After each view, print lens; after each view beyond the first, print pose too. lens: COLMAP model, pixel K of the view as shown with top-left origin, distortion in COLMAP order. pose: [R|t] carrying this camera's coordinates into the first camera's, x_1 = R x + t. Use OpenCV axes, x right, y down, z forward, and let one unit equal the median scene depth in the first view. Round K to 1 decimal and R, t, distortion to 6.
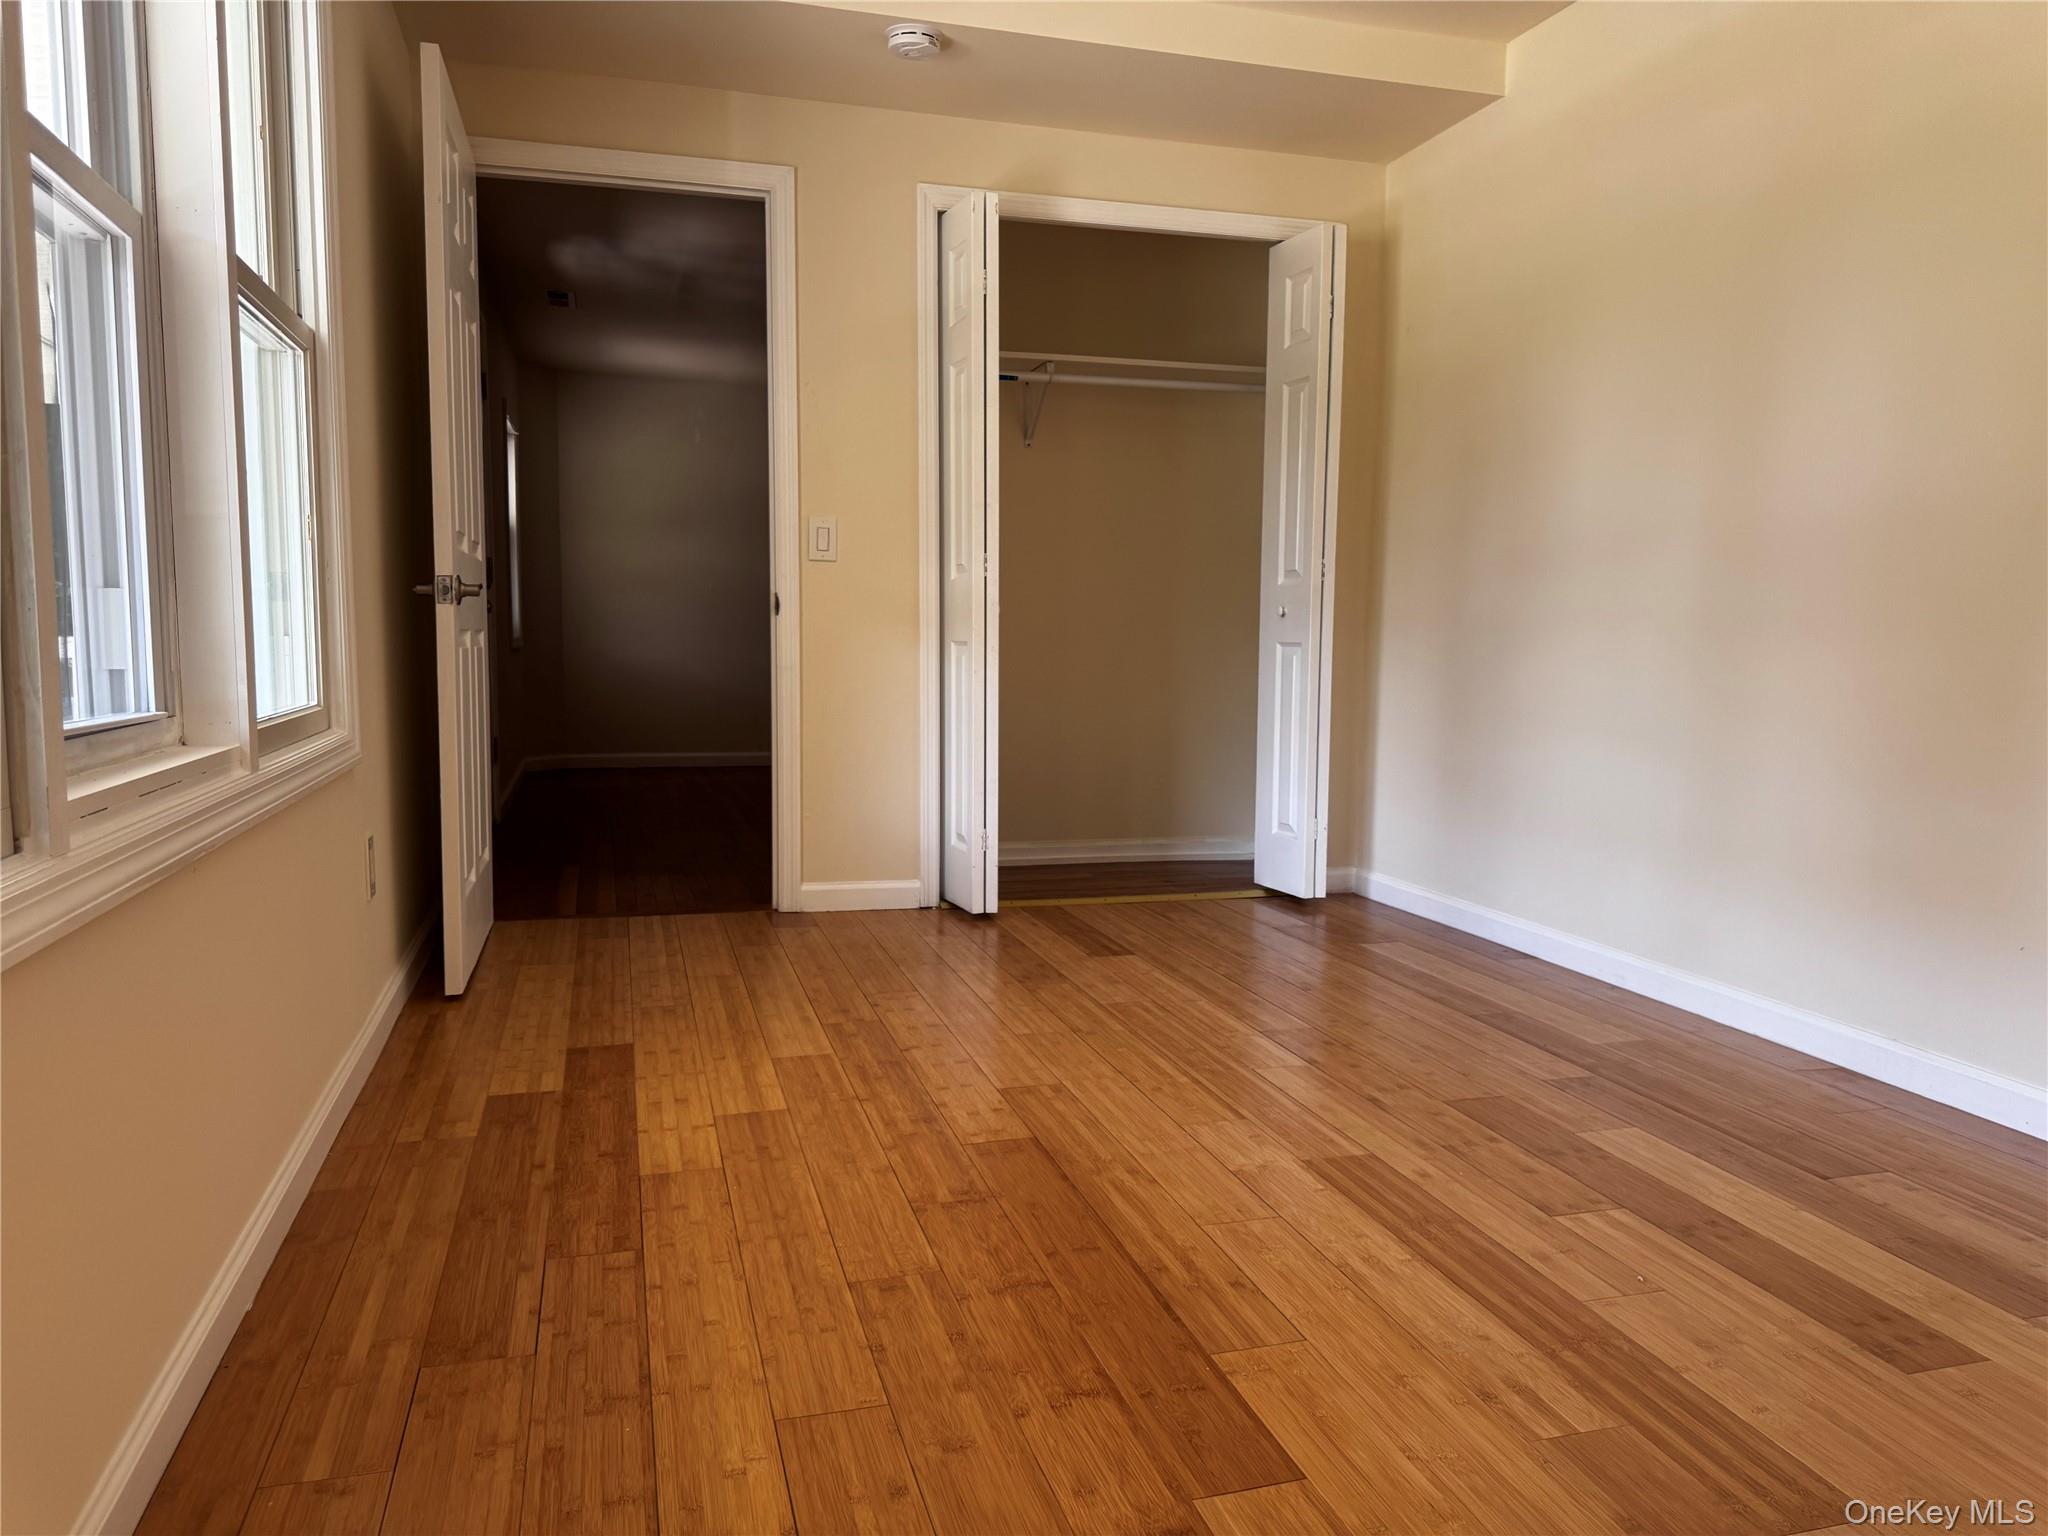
lens RADIAL K [[1450.3, 0, 1024.0], [0, 1450.3, 768.0], [0, 0, 1]] dist [0.071804, -0.097492]
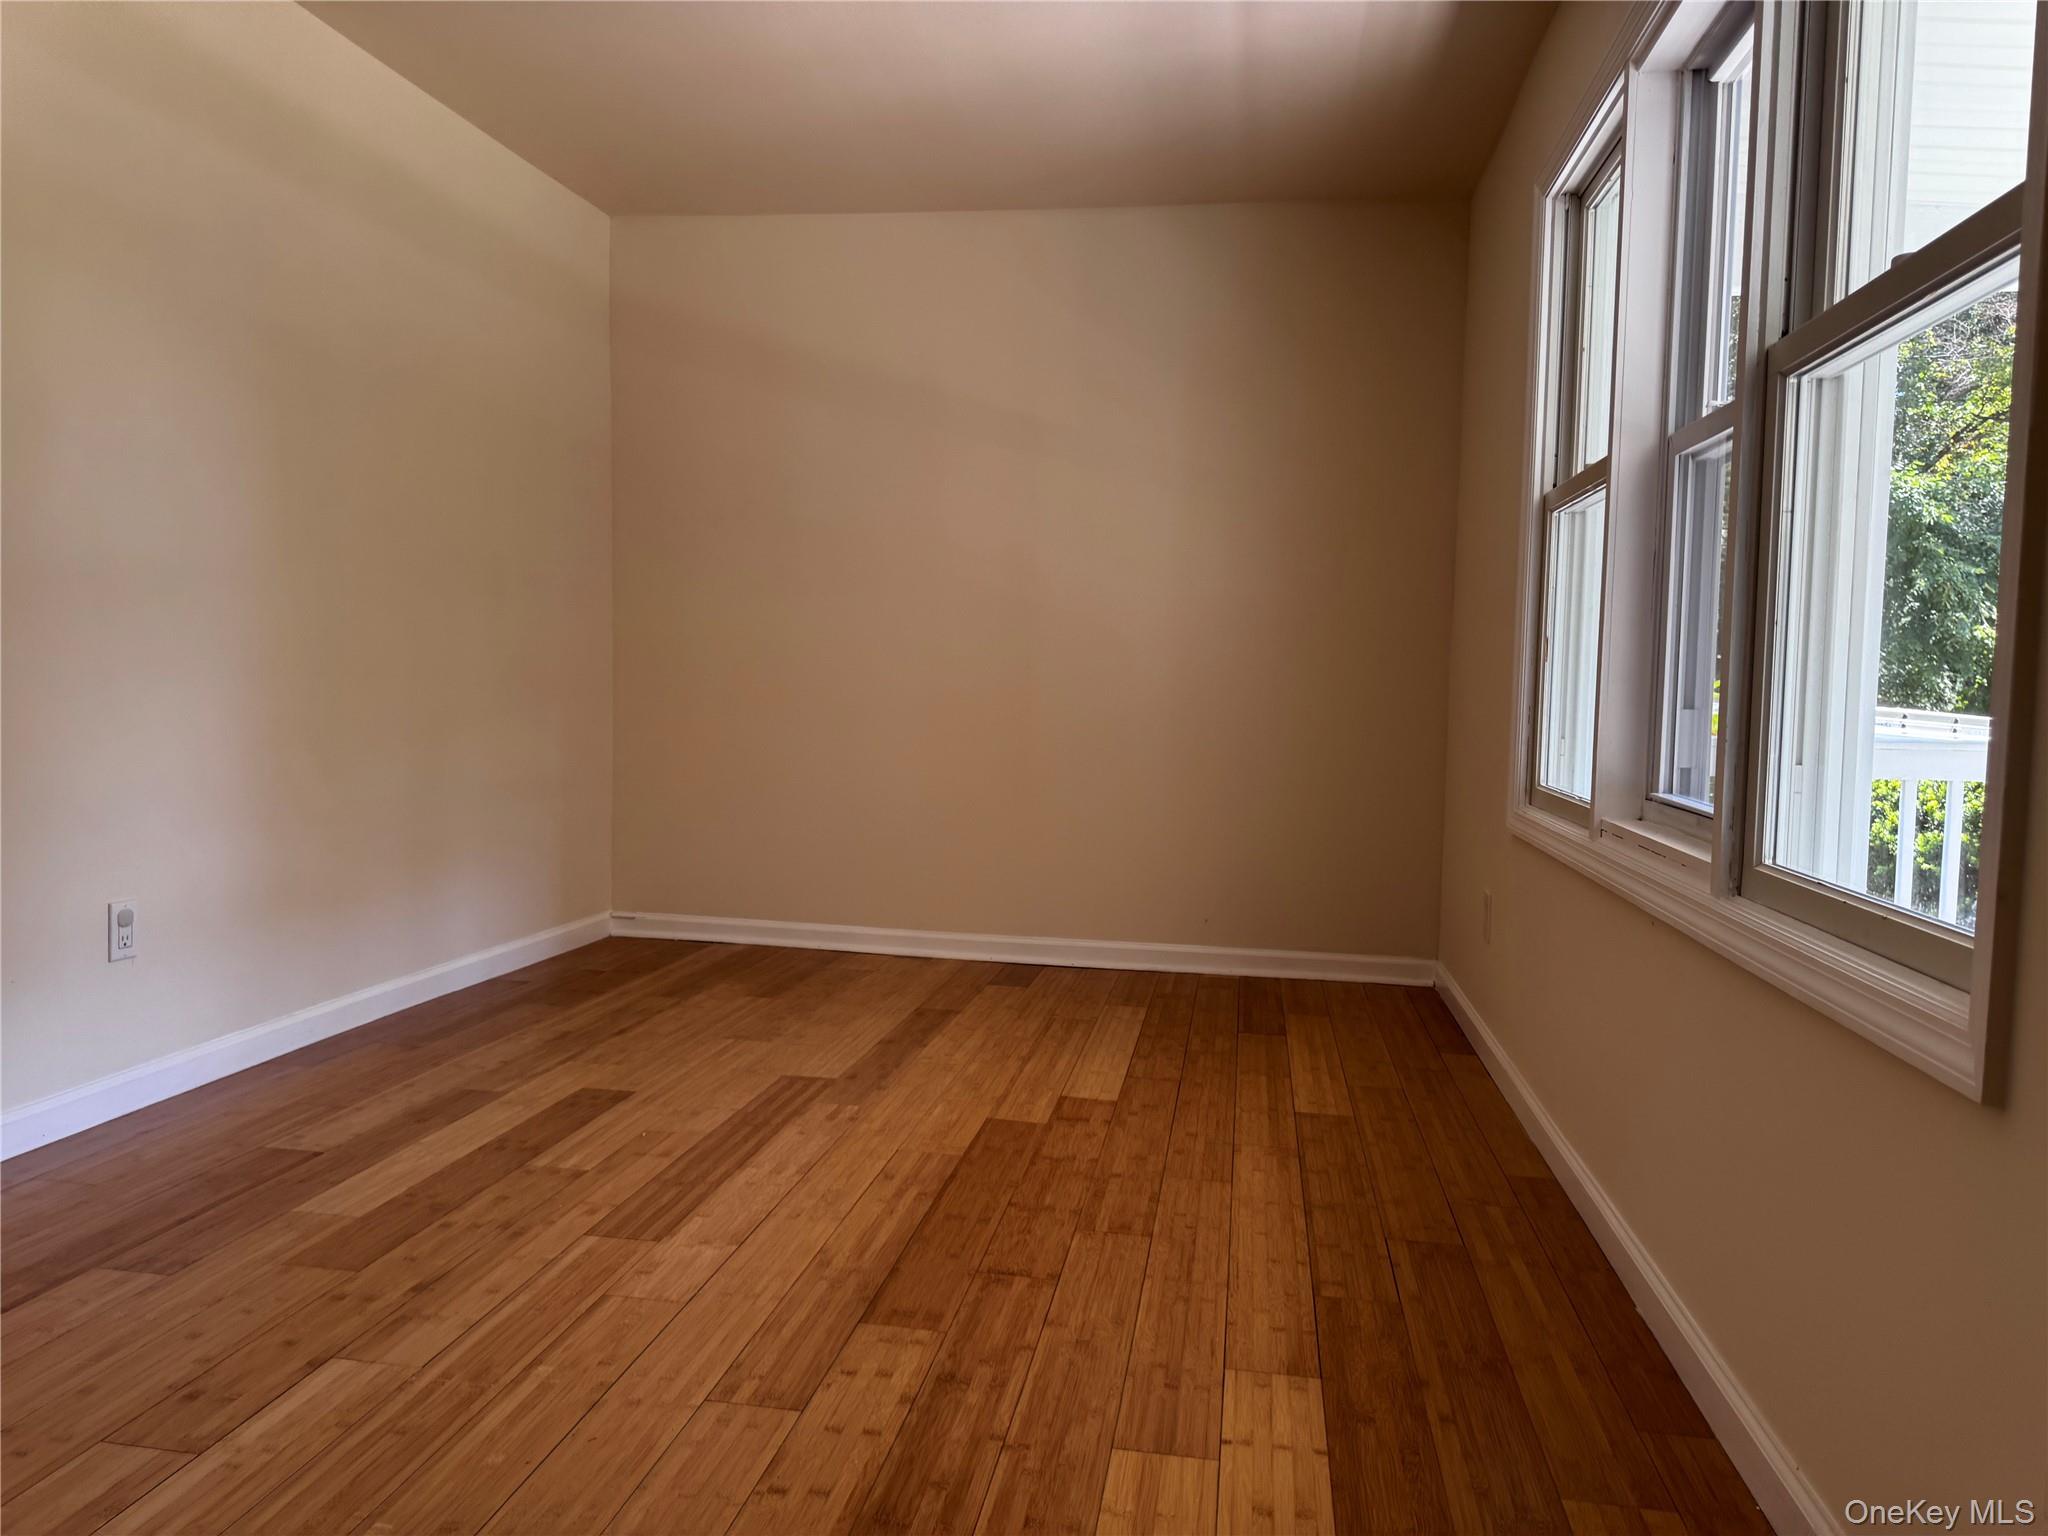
lens RADIAL K [[1450.3, 0, 1024.0], [0, 1450.3, 768.0], [0, 0, 1]] dist [0.071804, -0.097492]
pose [[-0.907353, -0.060718, 0.415961, -0.459736], [0.004799, 0.987953, 0.154680, -0.215334], [-0.420342, 0.142346, -0.896131, 1.871753]]
